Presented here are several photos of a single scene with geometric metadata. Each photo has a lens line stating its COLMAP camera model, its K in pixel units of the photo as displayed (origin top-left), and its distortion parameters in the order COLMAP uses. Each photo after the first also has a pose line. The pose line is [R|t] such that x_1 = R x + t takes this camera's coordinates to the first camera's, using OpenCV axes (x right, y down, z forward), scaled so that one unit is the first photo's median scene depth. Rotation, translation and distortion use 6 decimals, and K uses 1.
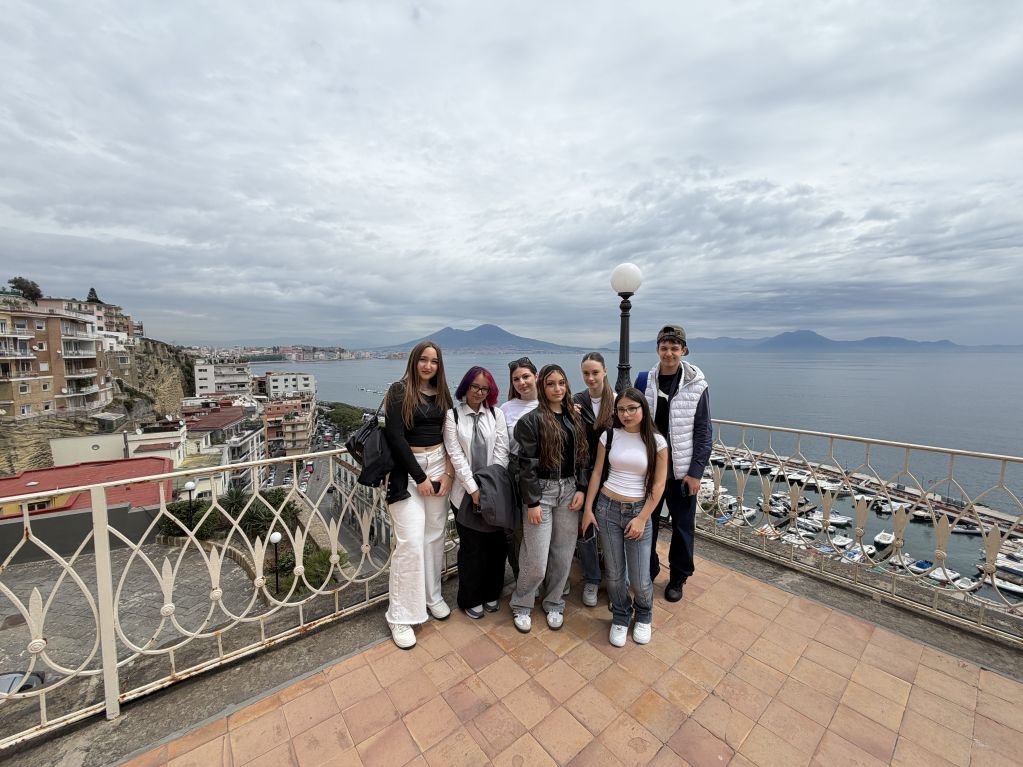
lens RADIAL K [[409.3, 0, 509.7], [0, 409.3, 376.1], [0, 0, 1]] dist [0.006670, 0.000836]
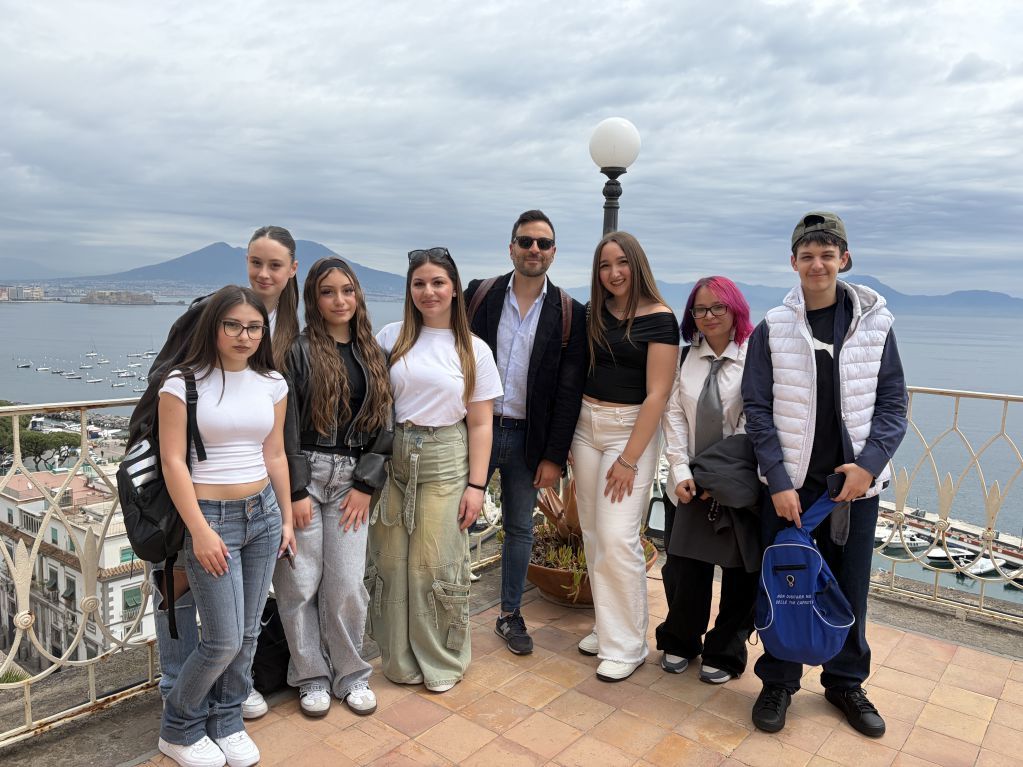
lens RADIAL K [[789.8, 0, 506.9], [0, 789.8, 383.4], [0, 0, 1]] dist [0.051887, -0.027975]
pose [[0.978595, 0.011136, 0.205495, -0.048506], [-0.021050, 0.998714, 0.046120, 0.028166], [-0.204717, -0.049459, 0.977571, -0.050519]]
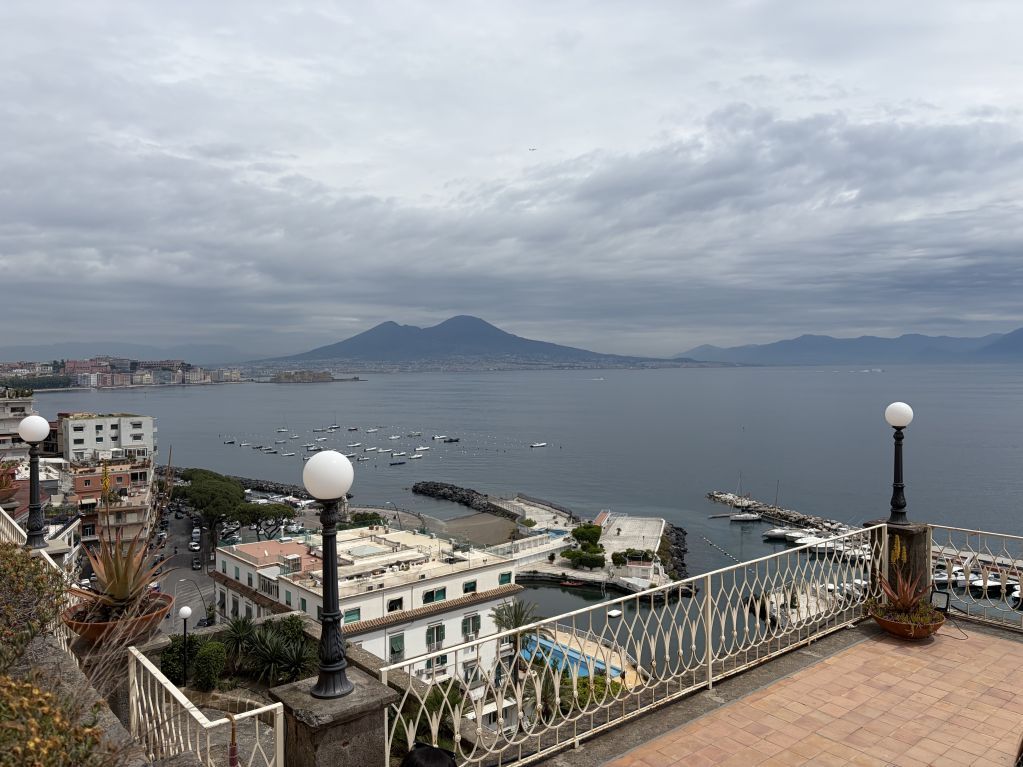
lens RADIAL K [[789.8, 0, 516.3], [0, 789.8, 390.6], [0, 0, 1]] dist [0.051887, -0.027975]
pose [[0.999710, -0.004688, 0.023631, -0.437296], [0.005299, 0.999652, -0.025860, -0.121403], [-0.023502, 0.025978, 0.999386, -0.646758]]
